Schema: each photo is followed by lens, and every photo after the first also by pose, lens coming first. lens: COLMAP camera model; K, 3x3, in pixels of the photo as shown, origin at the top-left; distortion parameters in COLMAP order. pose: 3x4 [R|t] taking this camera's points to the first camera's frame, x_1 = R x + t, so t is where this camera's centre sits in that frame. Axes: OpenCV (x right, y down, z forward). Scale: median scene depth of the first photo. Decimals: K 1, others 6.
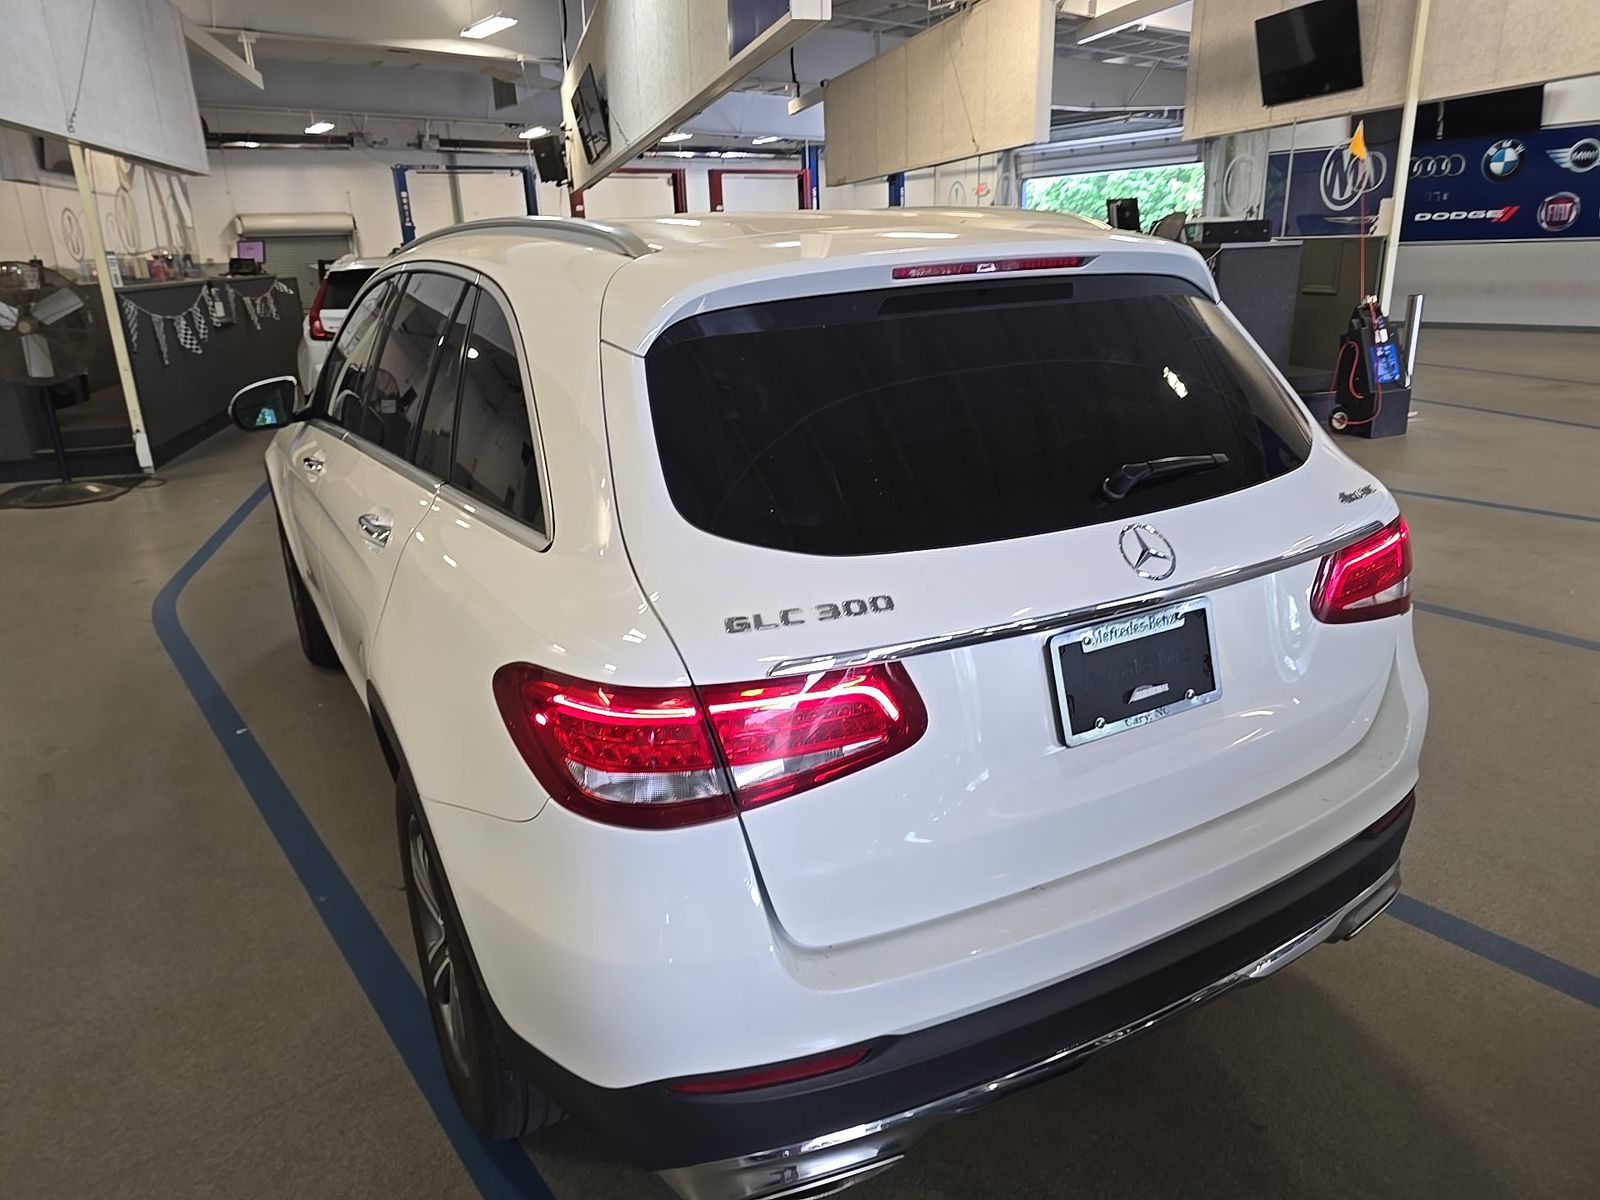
lens RADIAL K [[1095.9, 0, 811.2], [0, 1095.9, 596.6], [0, 0, 1]] dist [0.046876, -0.033417]
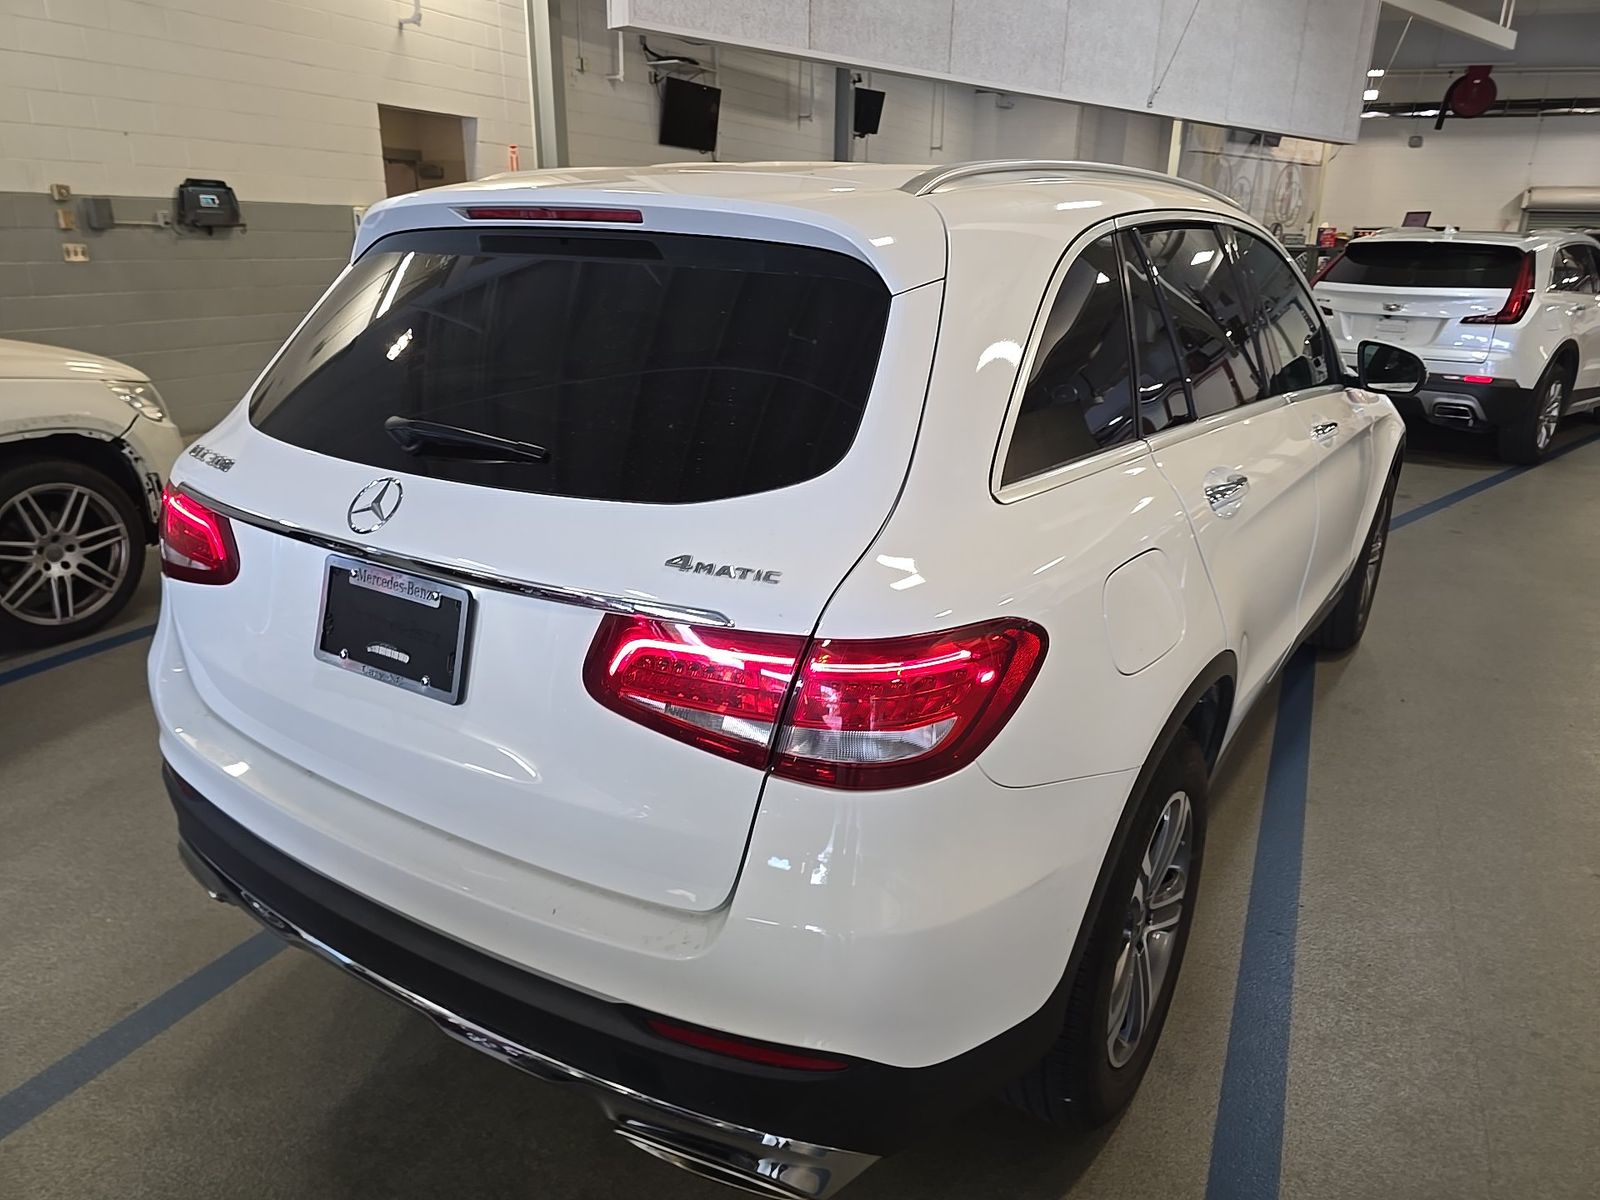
lens RADIAL K [[1095.9, 0, 811.2], [0, 1095.9, 596.6], [0, 0, 1]] dist [0.046876, -0.033417]
pose [[0.472251, 0.327519, -0.818359, 0.234971], [-0.309958, 0.930818, 0.193659, -0.049135], [0.825170, 0.162202, 0.541097, 0.143354]]
